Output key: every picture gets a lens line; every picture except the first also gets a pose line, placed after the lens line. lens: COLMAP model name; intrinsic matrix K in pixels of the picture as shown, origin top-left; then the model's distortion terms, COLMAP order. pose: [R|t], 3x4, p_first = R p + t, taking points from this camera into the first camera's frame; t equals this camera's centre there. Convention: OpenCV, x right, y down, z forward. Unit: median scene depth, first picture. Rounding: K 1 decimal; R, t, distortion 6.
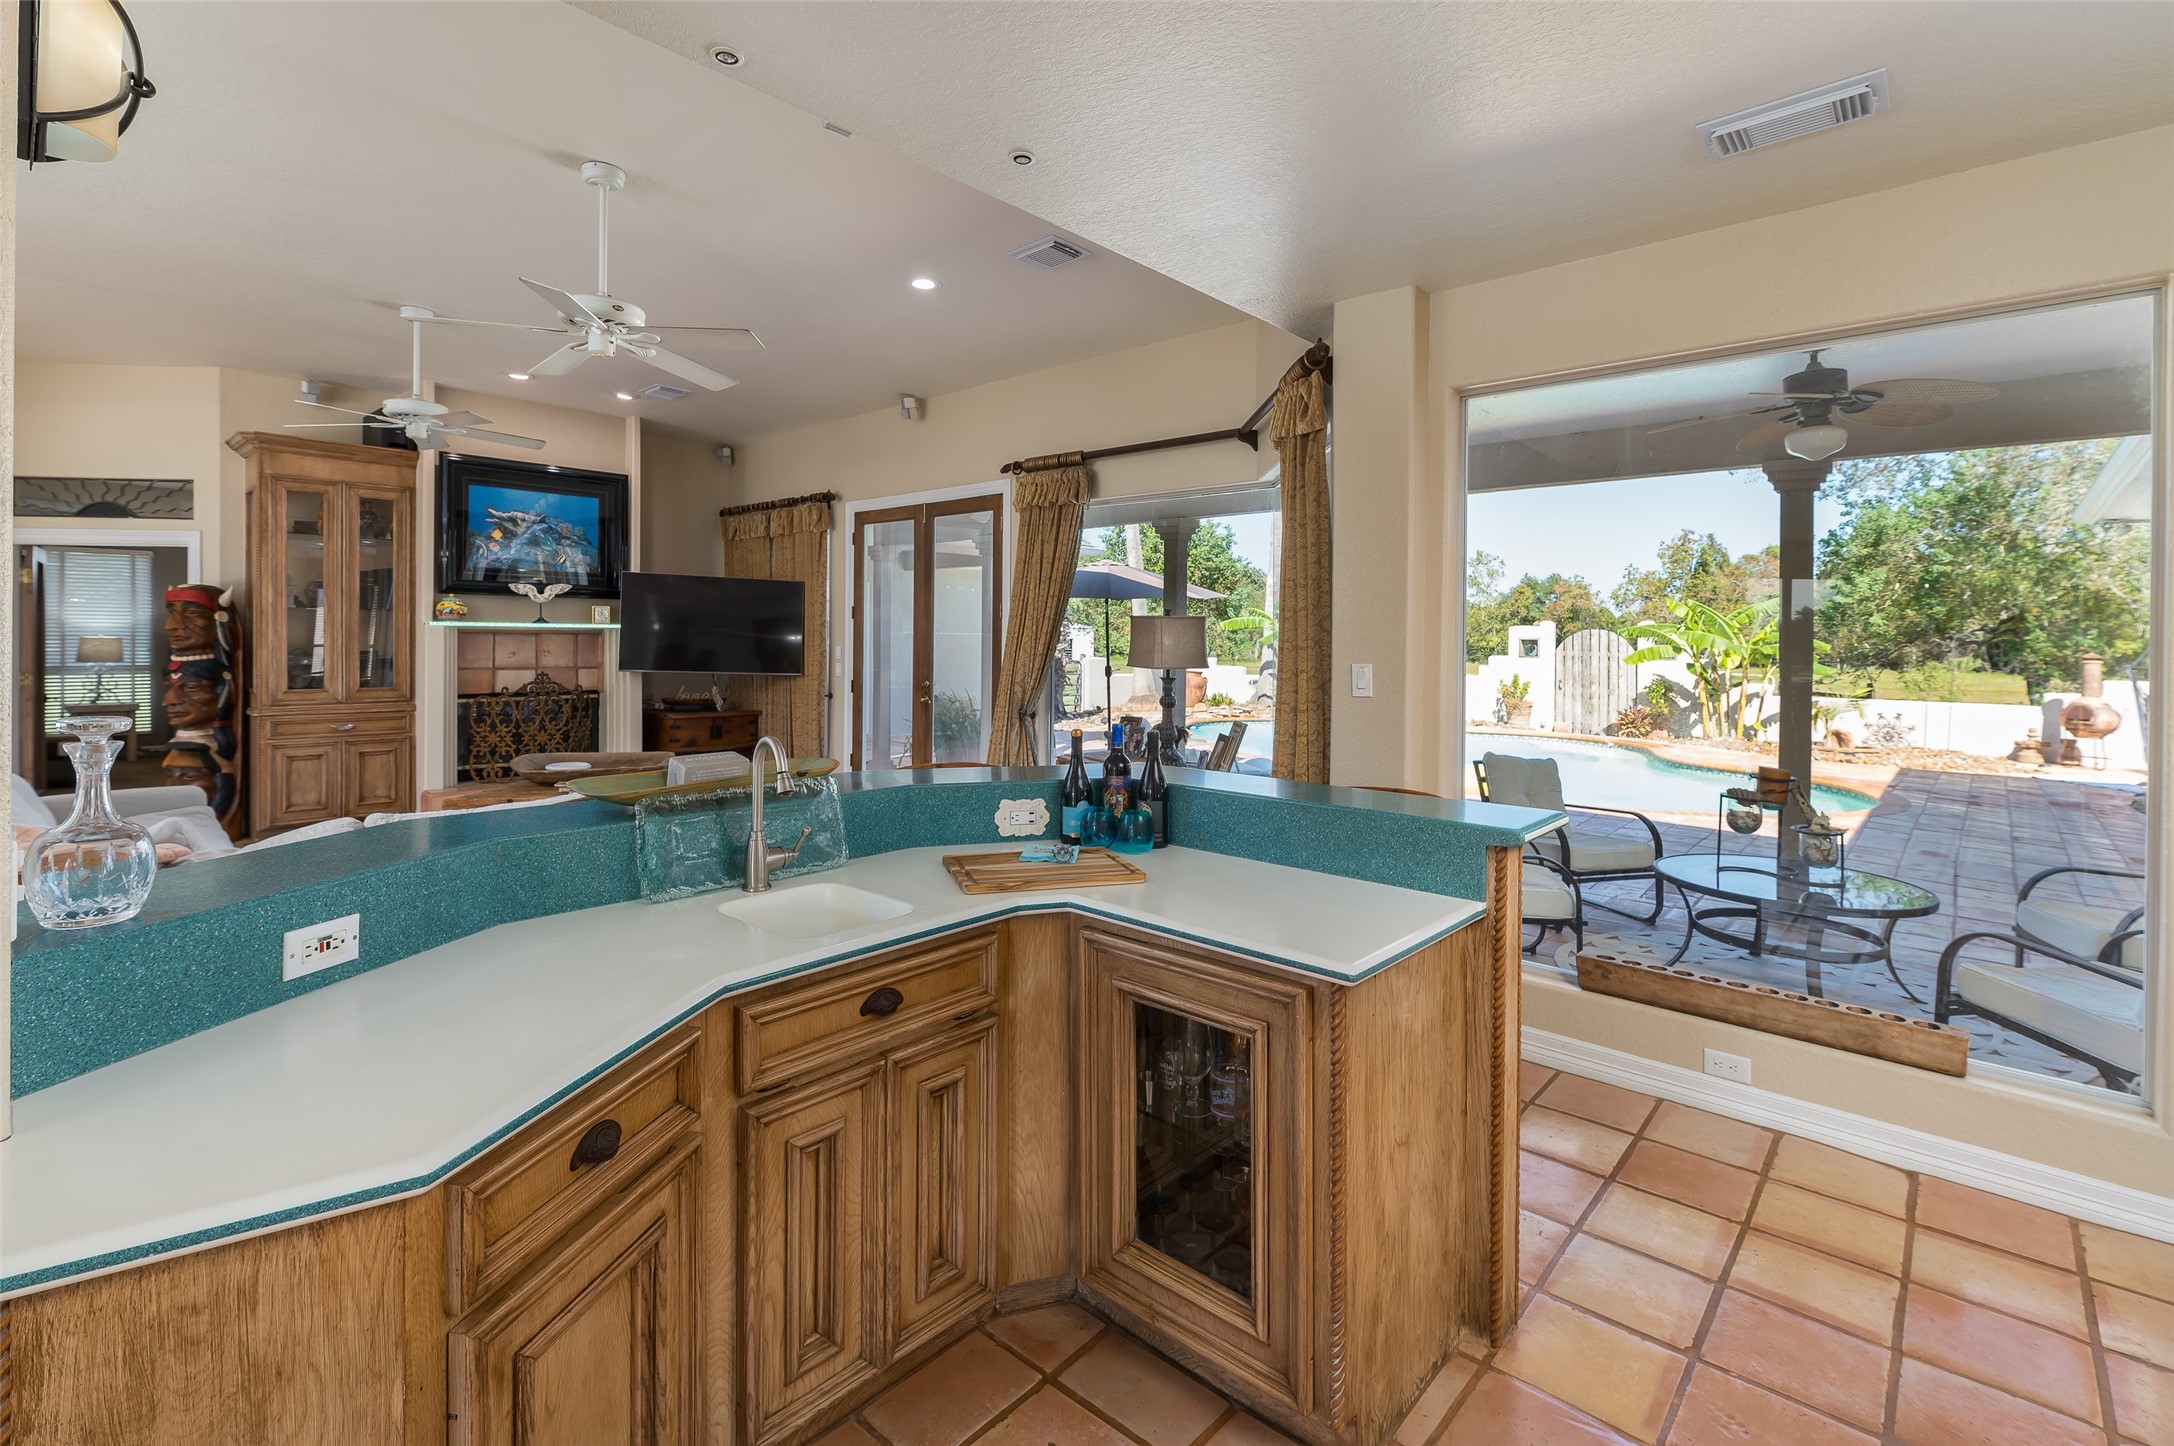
lens RADIAL K [[984.9, 0, 1089.8], [0, 984.9, 639.0], [0, 0, 1]] dist [-0.002855, -0.000302]
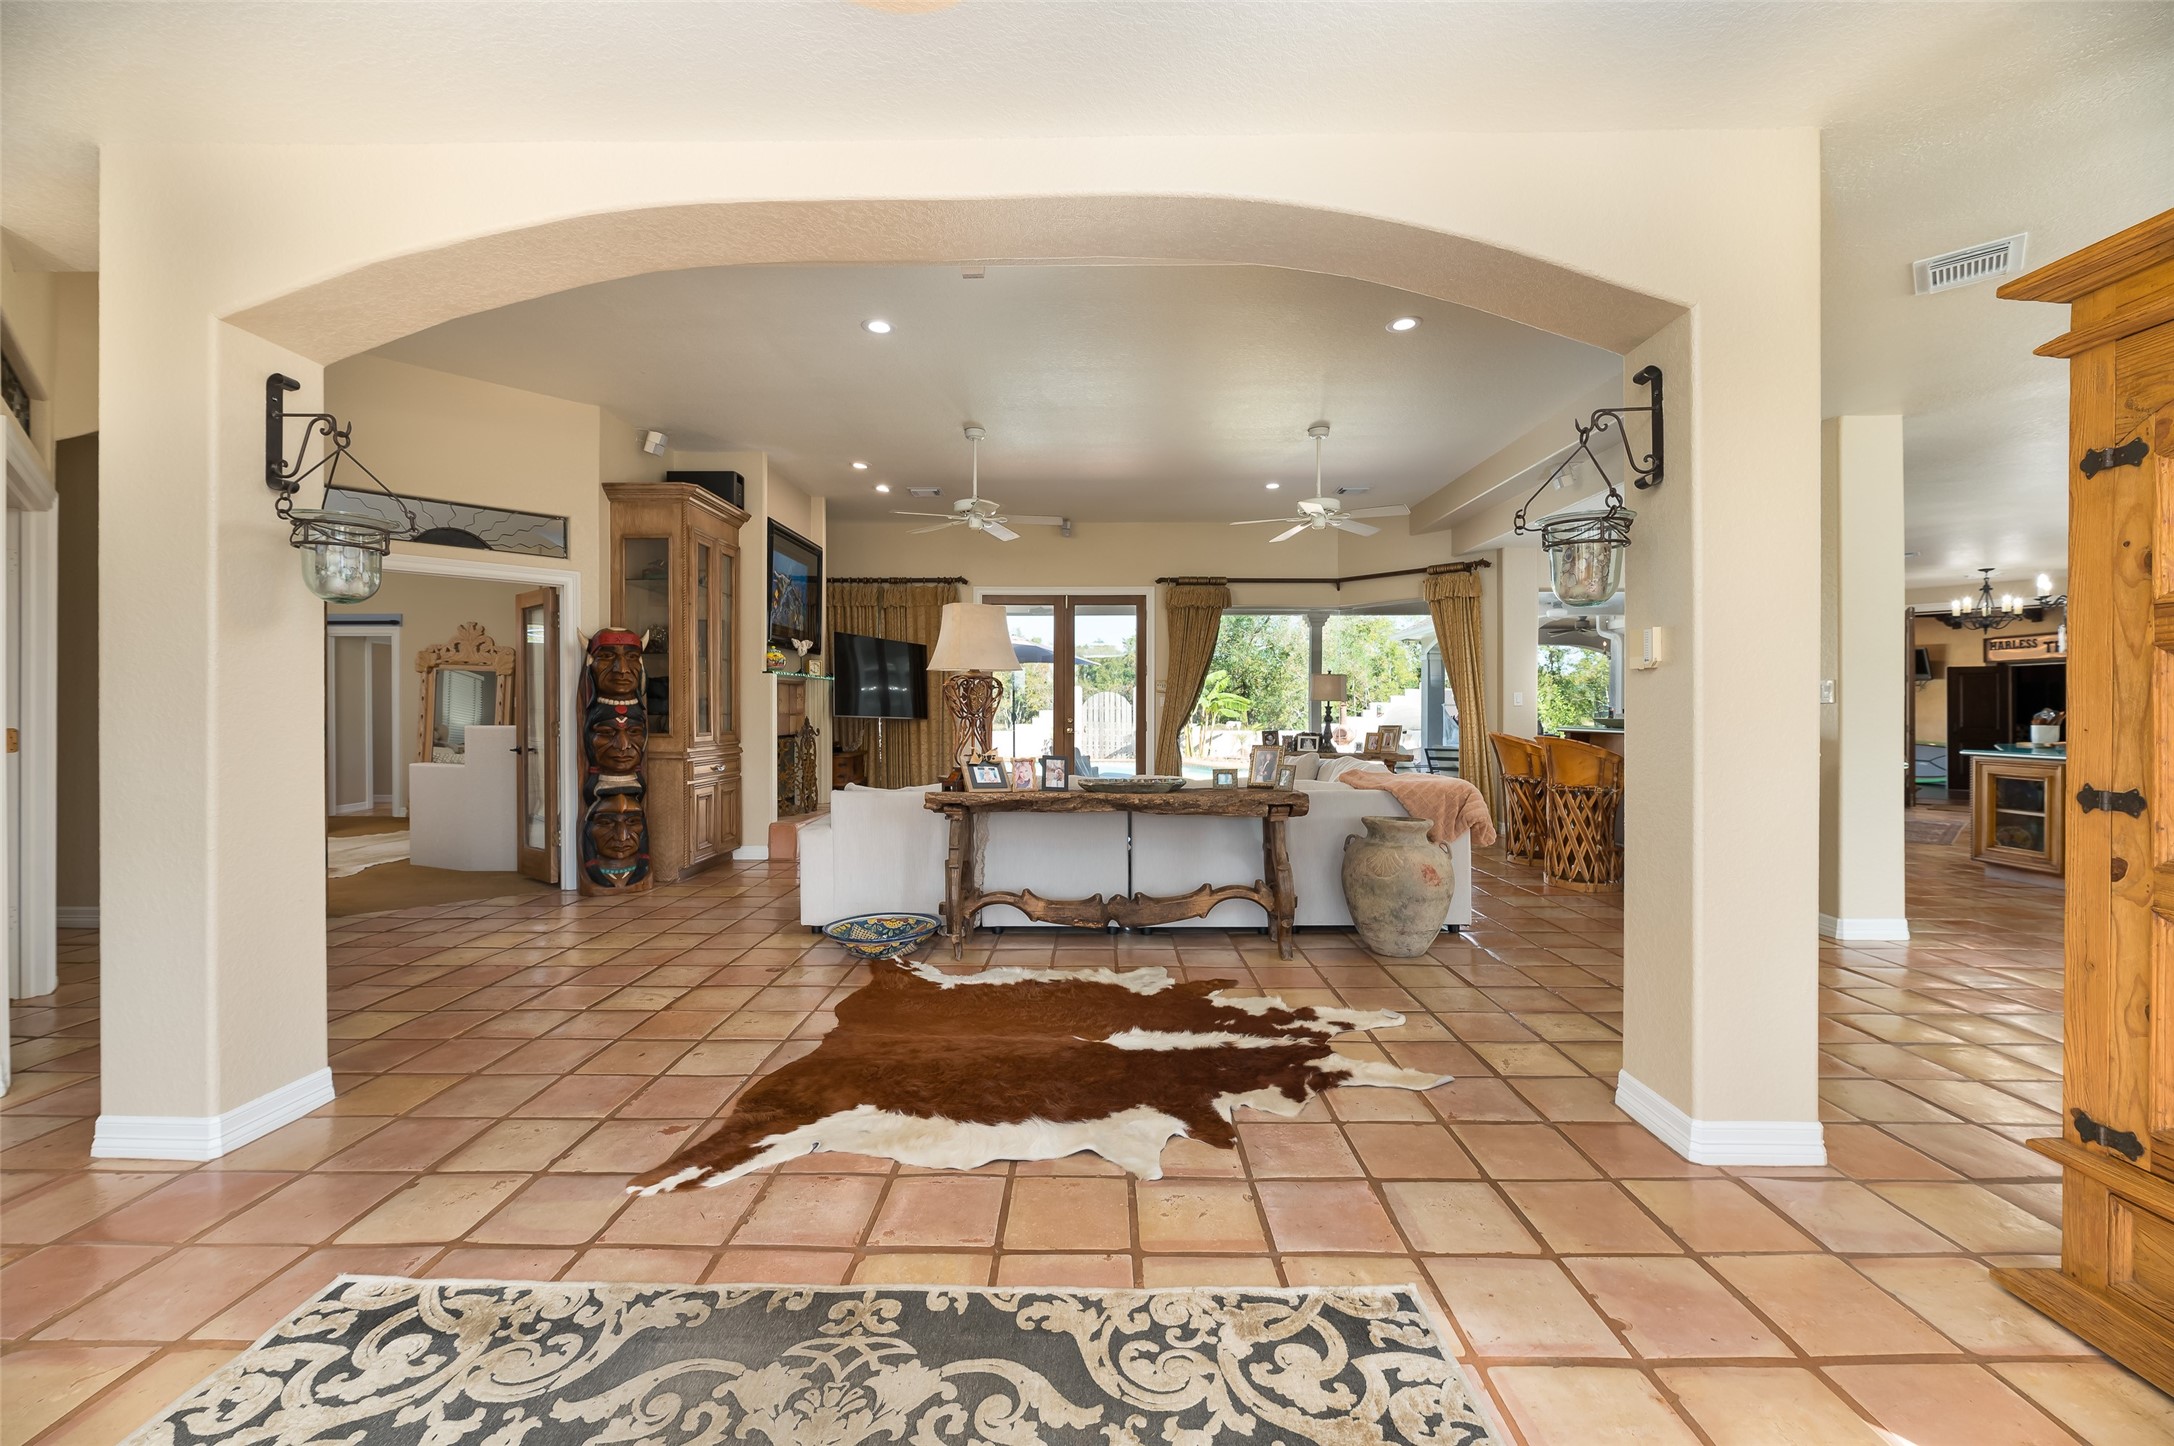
lens RADIAL K [[869.6, 0, 1079.8], [0, 869.6, 681.2], [0, 0, 1]] dist [0.000411, 0.000033]
pose [[0.755277, 0.012051, 0.655295, -1.024553], [0.007582, 0.999603, -0.027122, 0.023709], [-0.655362, 0.025453, 0.754886, 0.034360]]
